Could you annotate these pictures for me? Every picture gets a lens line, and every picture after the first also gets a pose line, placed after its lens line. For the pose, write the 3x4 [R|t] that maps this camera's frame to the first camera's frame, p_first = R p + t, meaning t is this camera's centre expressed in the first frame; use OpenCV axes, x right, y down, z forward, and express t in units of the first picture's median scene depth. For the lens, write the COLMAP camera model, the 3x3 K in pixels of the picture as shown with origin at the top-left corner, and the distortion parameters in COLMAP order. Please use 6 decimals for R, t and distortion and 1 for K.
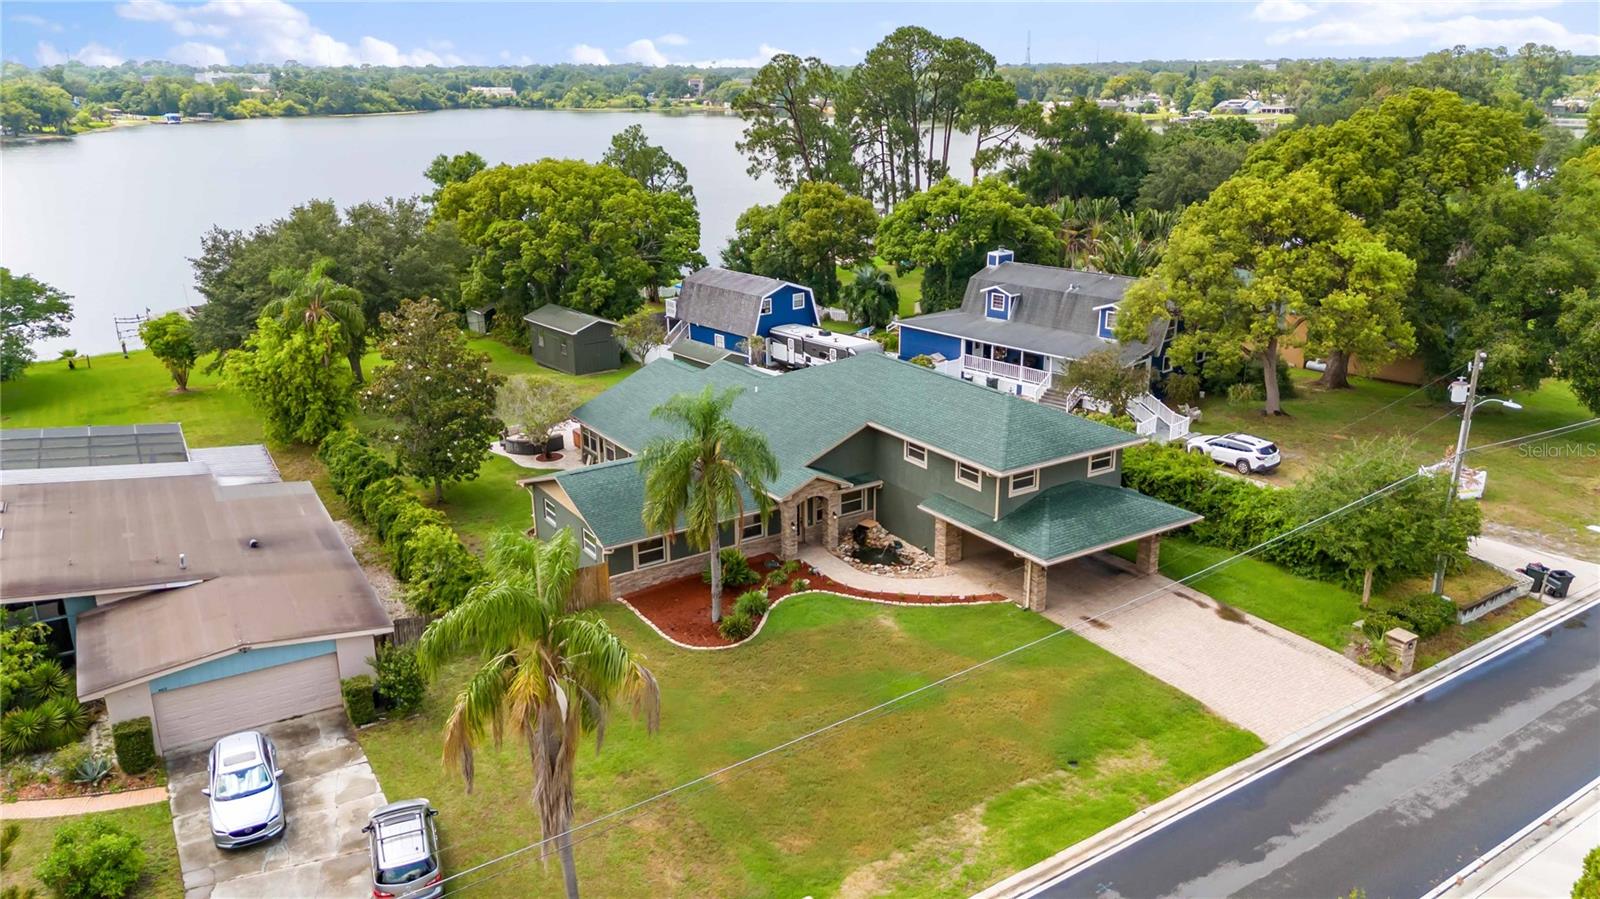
lens RADIAL K [[1142.4, 0, 800.0], [0, 1142.4, 449.5], [0, 0, 1]] dist [0.002829, -0.001717]
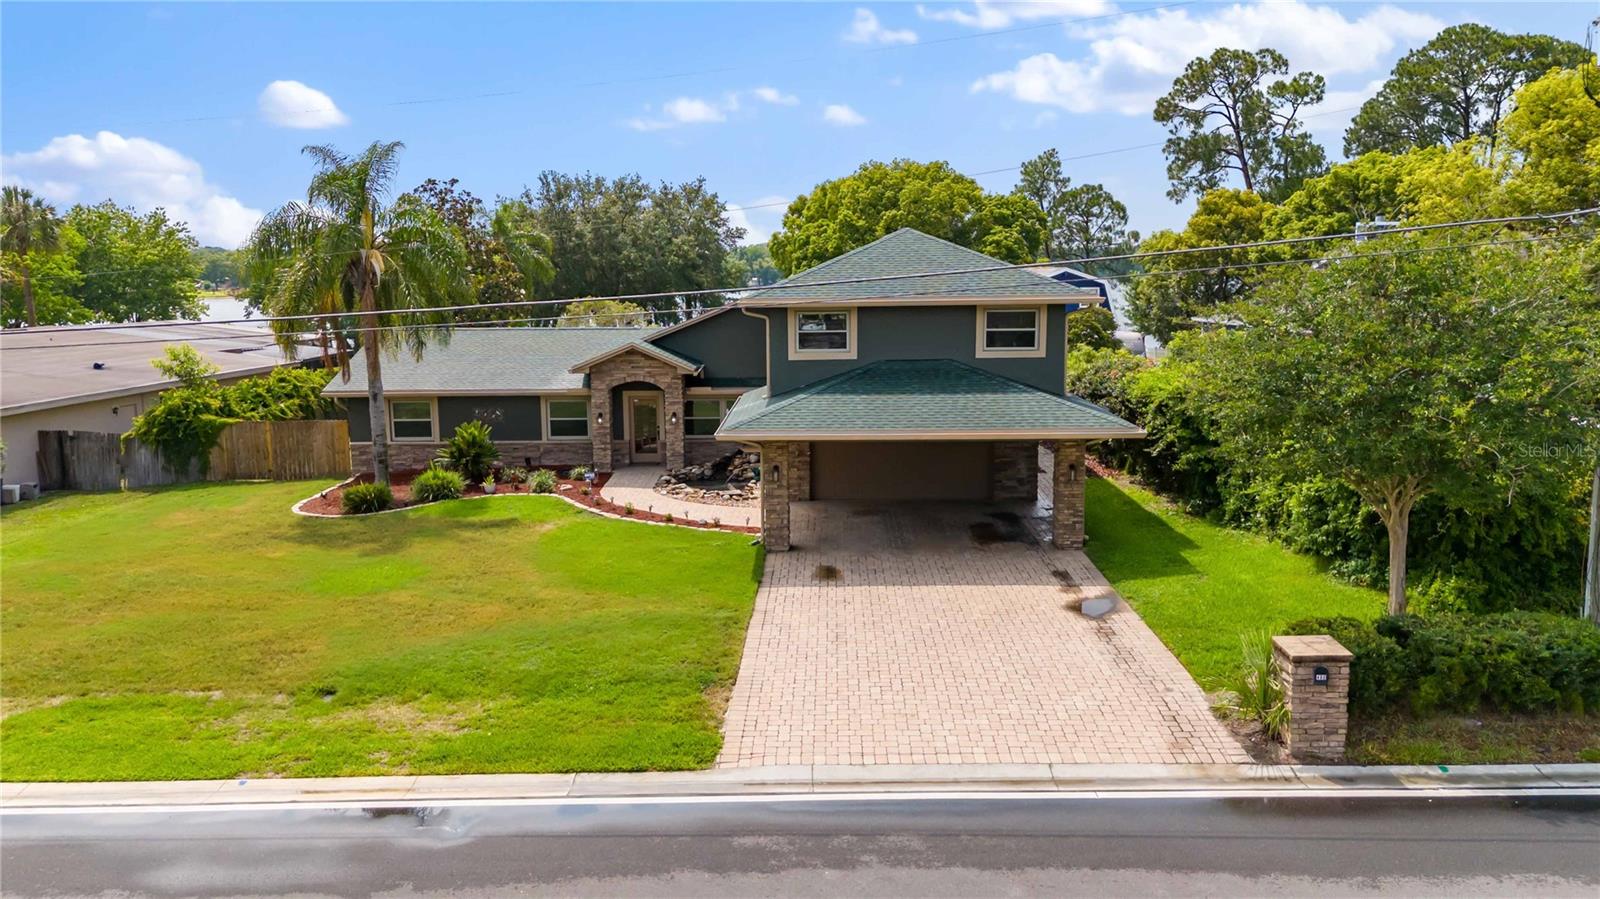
lens RADIAL K [[1142.4, 0, 800.0], [0, 1142.4, 449.5], [0, 0, 1]] dist [0.002829, -0.001717]
pose [[0.834261, 0.081016, -0.545386, 0.563788], [-0.152971, 0.984325, -0.087776, 0.150248], [0.529725, 0.156656, 0.833577, 0.558034]]
